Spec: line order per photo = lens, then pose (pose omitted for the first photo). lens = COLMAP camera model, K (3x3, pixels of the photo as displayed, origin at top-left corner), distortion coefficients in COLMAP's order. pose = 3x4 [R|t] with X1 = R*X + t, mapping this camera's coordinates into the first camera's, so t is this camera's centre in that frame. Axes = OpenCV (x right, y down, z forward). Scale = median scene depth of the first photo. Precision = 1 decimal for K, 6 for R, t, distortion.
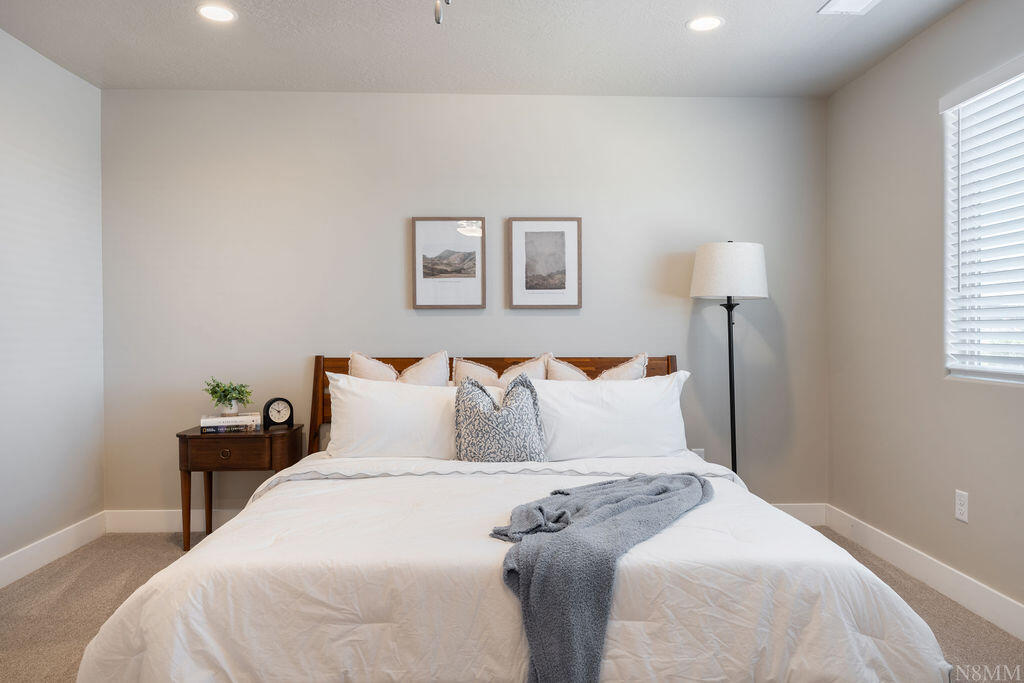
lens RADIAL K [[687.2, 0, 498.1], [0, 687.2, 343.9], [0, 0, 1]] dist [-0.000384, 0.000923]
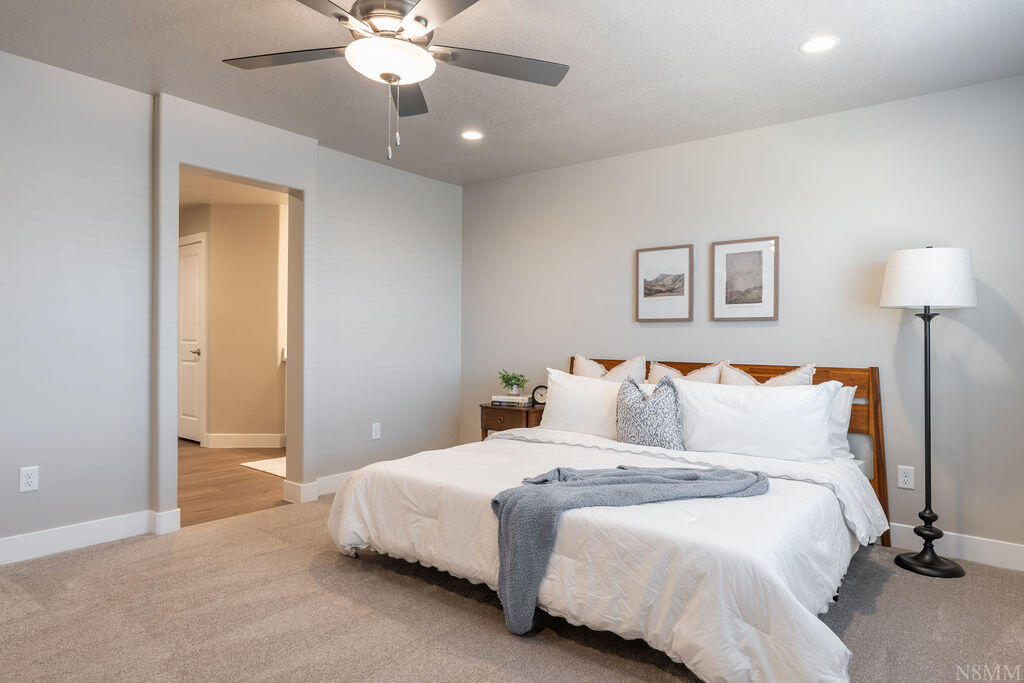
lens RADIAL K [[587.6, 0, 512.0], [0, 587.6, 341.5], [0, 0, 1]] dist [-0.002446, 0.000601]
pose [[0.770115, 0.012112, -0.637790, 0.421238], [-0.022221, 0.999722, -0.007846, -0.001579], [0.637518, 0.020215, 0.770170, 0.024202]]
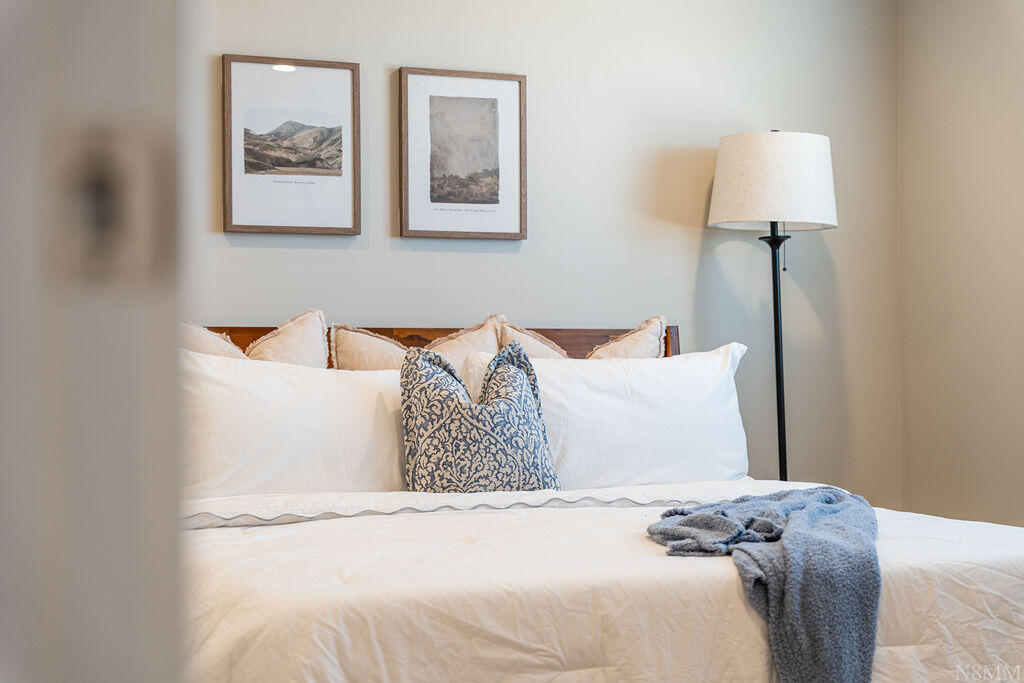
lens RADIAL K [[1633.2, 0, 460.8], [0, 1633.2, 340.6], [0, 0, 1]] dist [0.034469, 0.067686]
pose [[0.934452, 0.003823, 0.356069, -0.426111], [0.003388, 0.999802, -0.019625, 0.059455], [-0.356073, 0.019545, 0.934254, -0.222798]]
